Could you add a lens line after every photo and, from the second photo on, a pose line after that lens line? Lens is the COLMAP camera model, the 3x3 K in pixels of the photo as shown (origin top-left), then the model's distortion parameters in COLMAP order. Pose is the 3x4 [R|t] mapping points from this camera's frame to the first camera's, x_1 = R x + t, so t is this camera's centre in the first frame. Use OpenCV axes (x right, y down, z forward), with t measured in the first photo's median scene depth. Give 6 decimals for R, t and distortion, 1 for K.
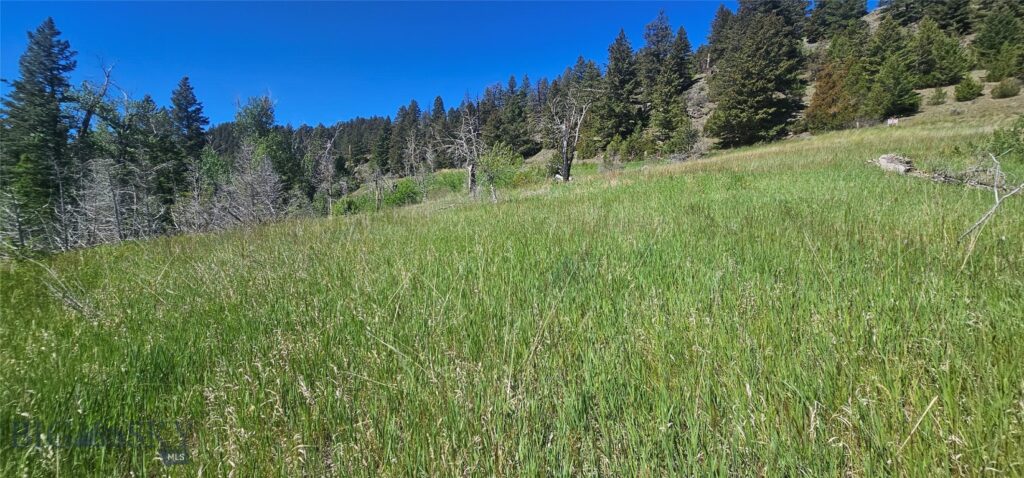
lens RADIAL K [[418.3, 0, 511.7], [0, 418.3, 238.2], [0, 0, 1]] dist [0.001359, -0.000004]
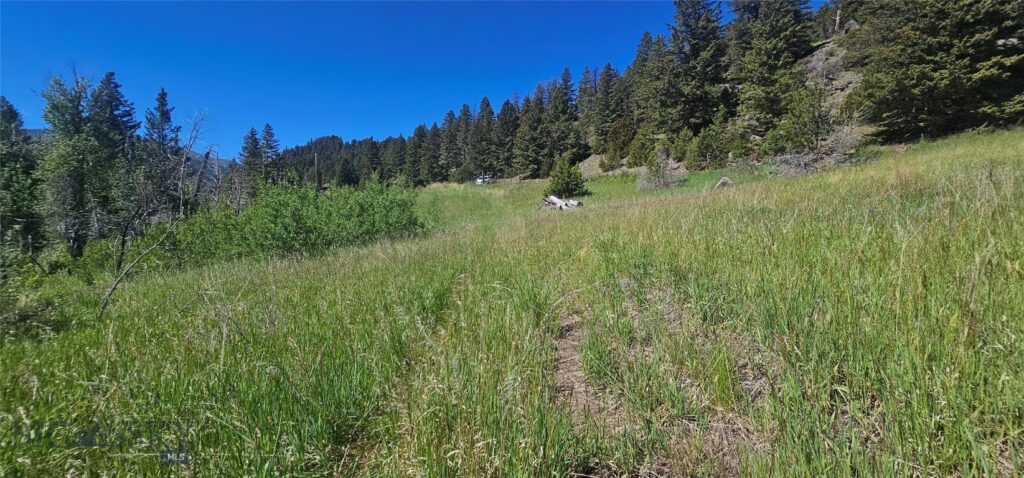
lens RADIAL K [[418.3, 0, 512.5], [0, 418.3, 239.0], [0, 0, 1]] dist [0.001359, -0.000004]
pose [[0.981218, 0.019318, -0.191934, 0.129565], [-0.022530, 0.999640, -0.014568, -0.067087], [0.191583, 0.018619, 0.981300, 0.347730]]
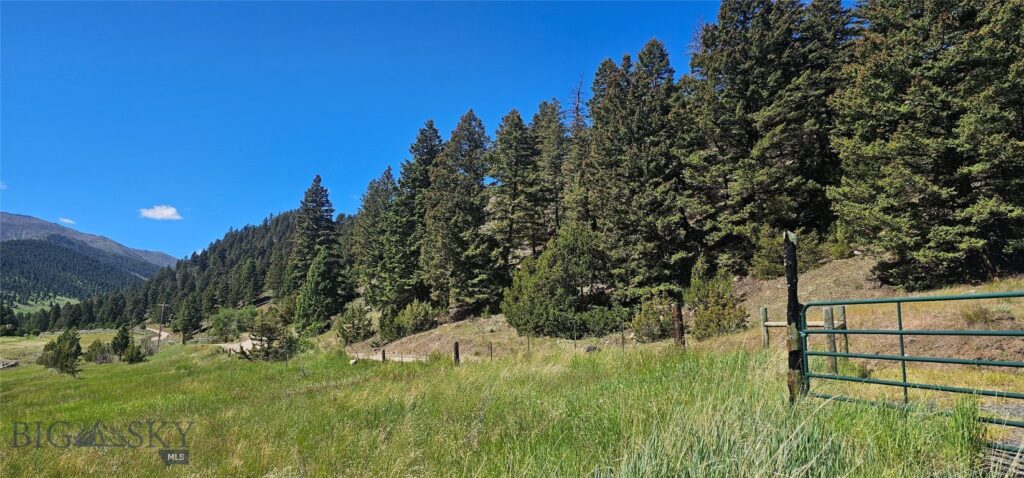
lens RADIAL K [[638.2, 0, 512.5], [0, 638.2, 238.9], [0, 0, 1]] dist [0.000666, 0.000064]
pose [[0.949973, -0.035591, -0.310297, -0.207134], [-0.032946, 0.976525, -0.212871, -0.210587], [0.310589, 0.212445, 0.926500, 1.217070]]
